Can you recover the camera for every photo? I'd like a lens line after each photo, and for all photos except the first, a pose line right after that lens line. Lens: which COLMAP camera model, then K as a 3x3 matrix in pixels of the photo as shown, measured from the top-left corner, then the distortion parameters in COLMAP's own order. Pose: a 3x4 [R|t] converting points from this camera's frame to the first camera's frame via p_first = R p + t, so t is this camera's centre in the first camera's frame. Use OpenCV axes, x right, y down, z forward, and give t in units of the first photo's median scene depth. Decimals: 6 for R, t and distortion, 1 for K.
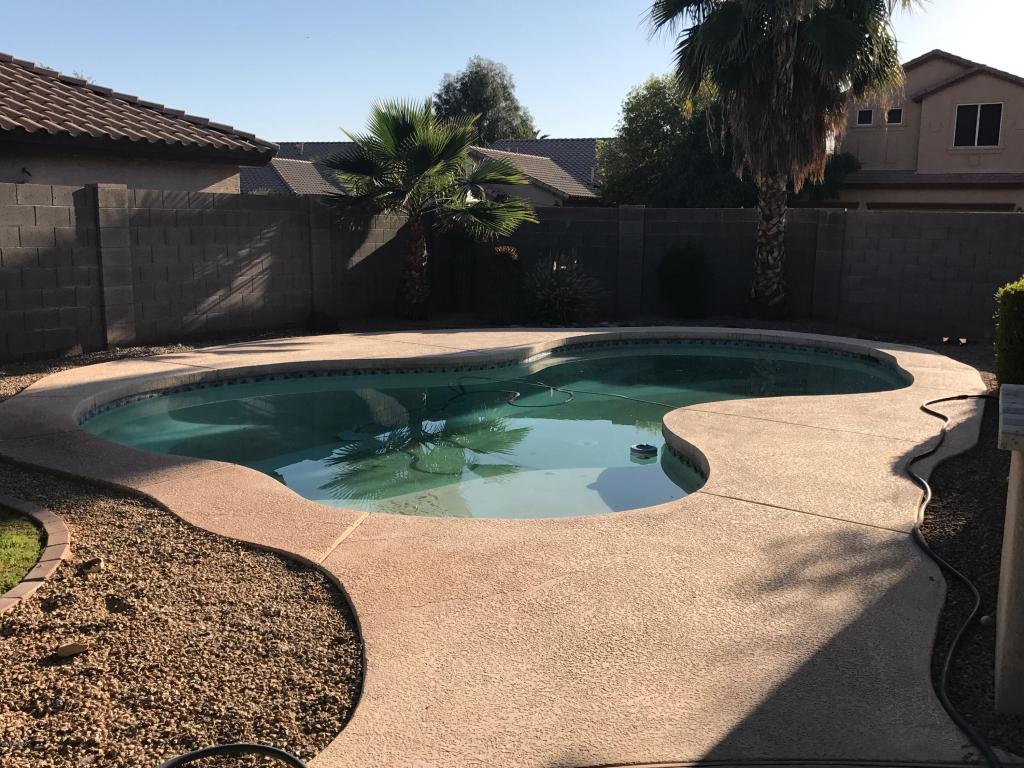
lens RADIAL K [[1006.4, 0, 507.2], [0, 1006.4, 383.1], [0, 0, 1]] dist [0.004050, 0.000000]
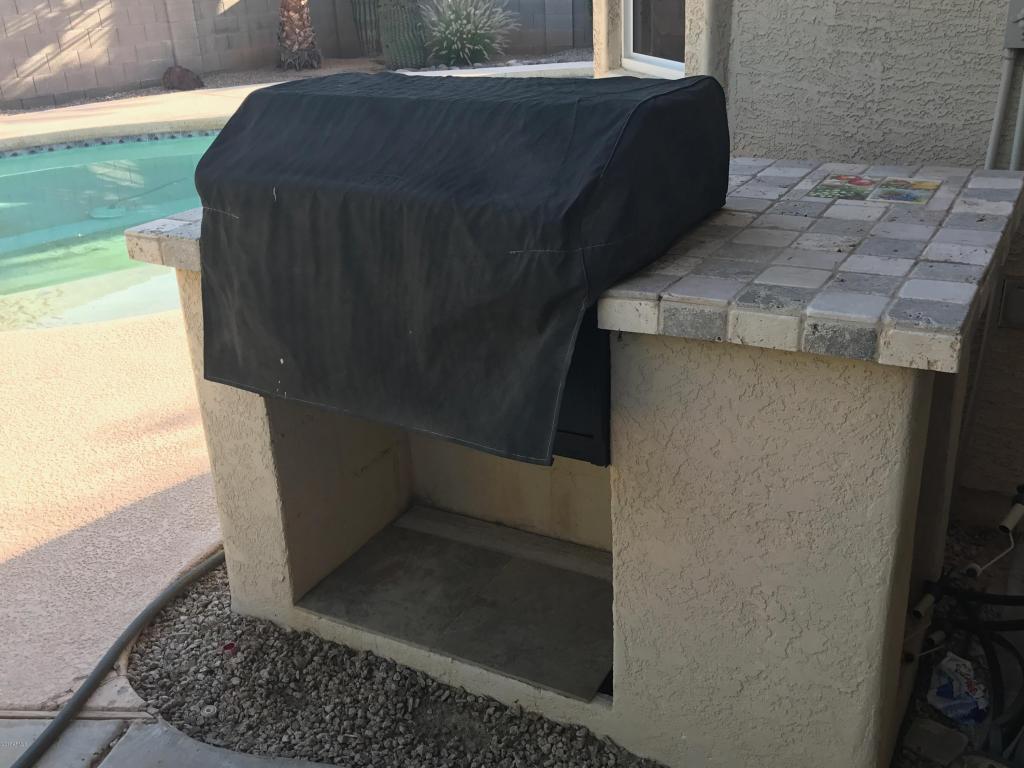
lens RADIAL K [[1006.4, 0, 516.3], [0, 1006.4, 390.7], [0, 0, 1]] dist [0.004050, 0.000000]
pose [[0.995681, -0.025083, -0.089386, 0.199641], [0.046769, 0.967232, 0.249550, -0.000980], [0.080198, -0.252653, 0.964228, 0.091380]]
